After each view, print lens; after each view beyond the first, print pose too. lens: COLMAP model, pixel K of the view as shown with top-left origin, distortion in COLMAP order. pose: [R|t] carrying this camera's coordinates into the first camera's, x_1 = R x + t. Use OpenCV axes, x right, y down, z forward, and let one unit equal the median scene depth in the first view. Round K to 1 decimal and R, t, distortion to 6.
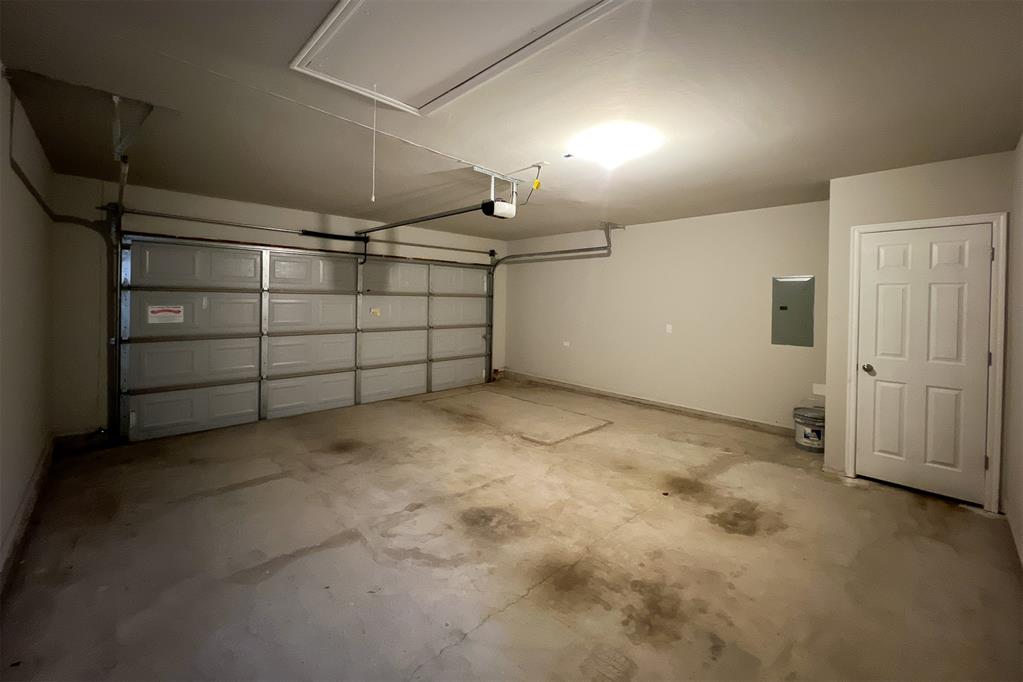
lens RADIAL K [[412.2, 0, 508.9], [0, 412.2, 304.9], [0, 0, 1]] dist [-0.000797, 0.000766]
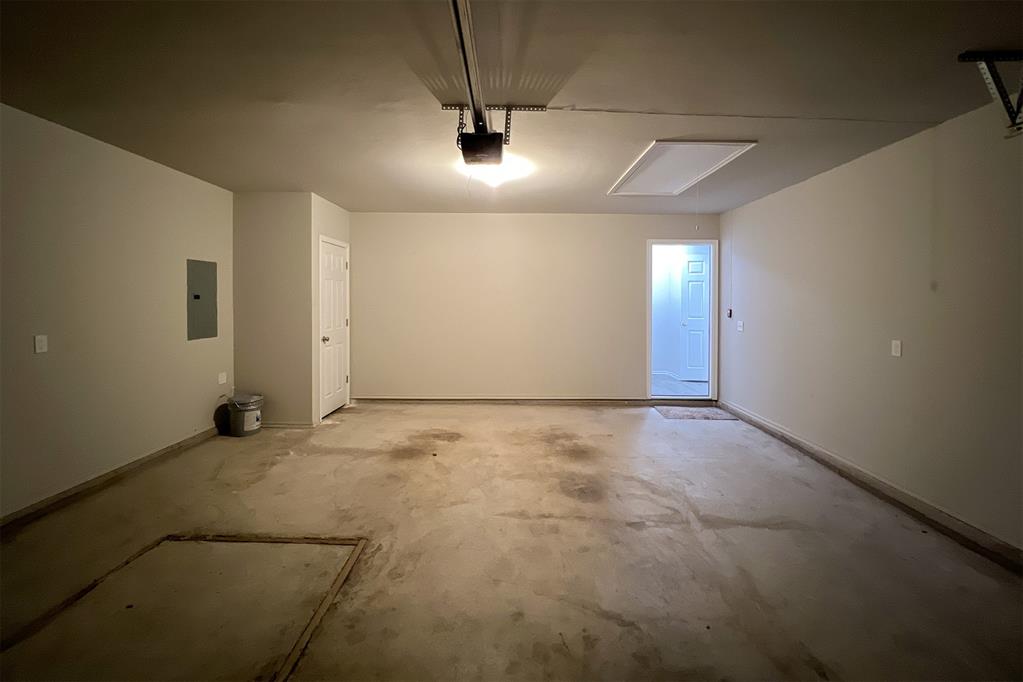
lens RADIAL K [[412.2, 0, 508.9], [0, 412.2, 304.9], [0, 0, 1]] dist [-0.000797, 0.000766]
pose [[-0.712893, -0.030503, 0.700609, -0.638853], [-0.013239, 0.999461, 0.030044, -0.016536], [-0.701148, 0.012143, -0.712912, 1.813069]]
